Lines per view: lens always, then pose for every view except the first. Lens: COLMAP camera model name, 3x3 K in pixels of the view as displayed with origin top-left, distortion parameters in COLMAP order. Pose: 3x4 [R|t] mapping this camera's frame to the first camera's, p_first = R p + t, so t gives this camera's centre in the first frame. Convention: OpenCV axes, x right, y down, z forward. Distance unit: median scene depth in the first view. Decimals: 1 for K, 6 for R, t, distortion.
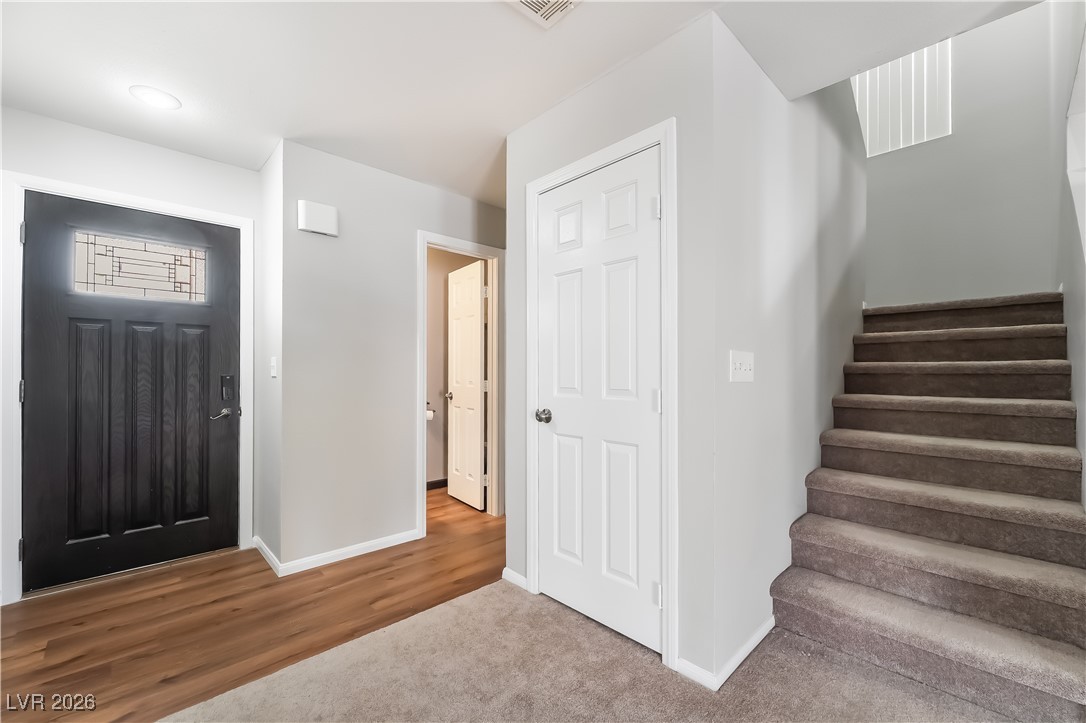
lens RADIAL K [[446.7, 0, 533.2], [0, 446.7, 362.7], [0, 0, 1]] dist [-0.004230, 0.000159]
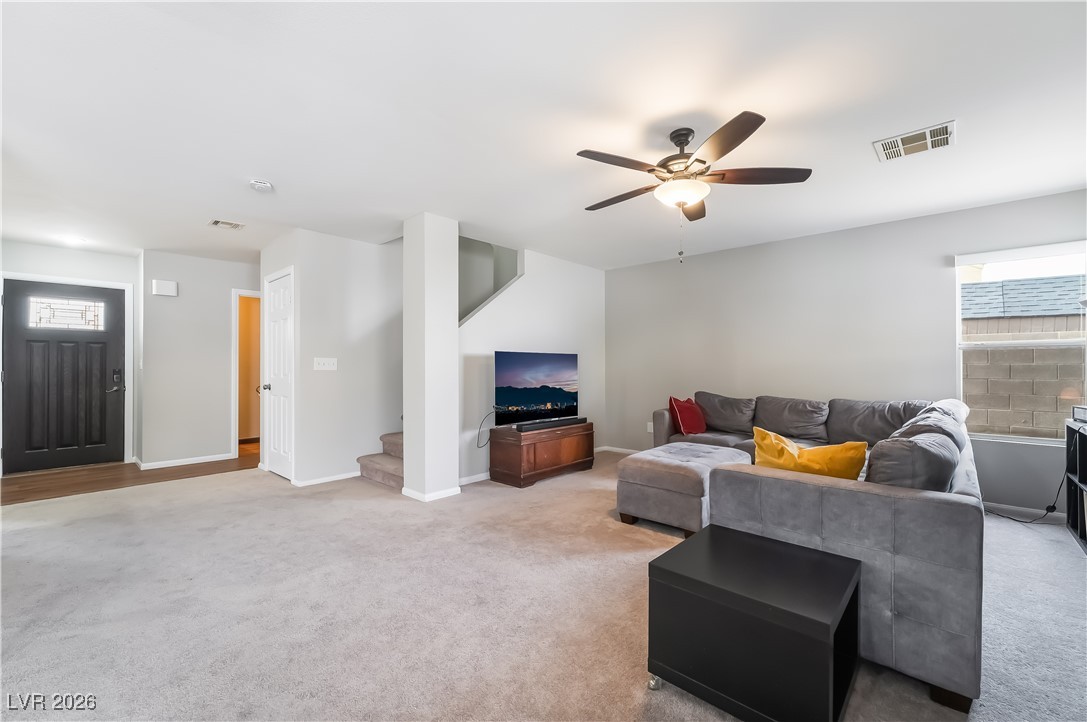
lens RADIAL K [[450.9, 0, 544.7], [0, 450.9, 361.3], [0, 0, 1]] dist [0.000081, 0.000243]
pose [[0.996680, -0.008298, 0.080999, 0.979824], [0.008957, 0.999930, -0.007775, 0.028374], [-0.080929, 0.008475, 0.996684, -1.063792]]
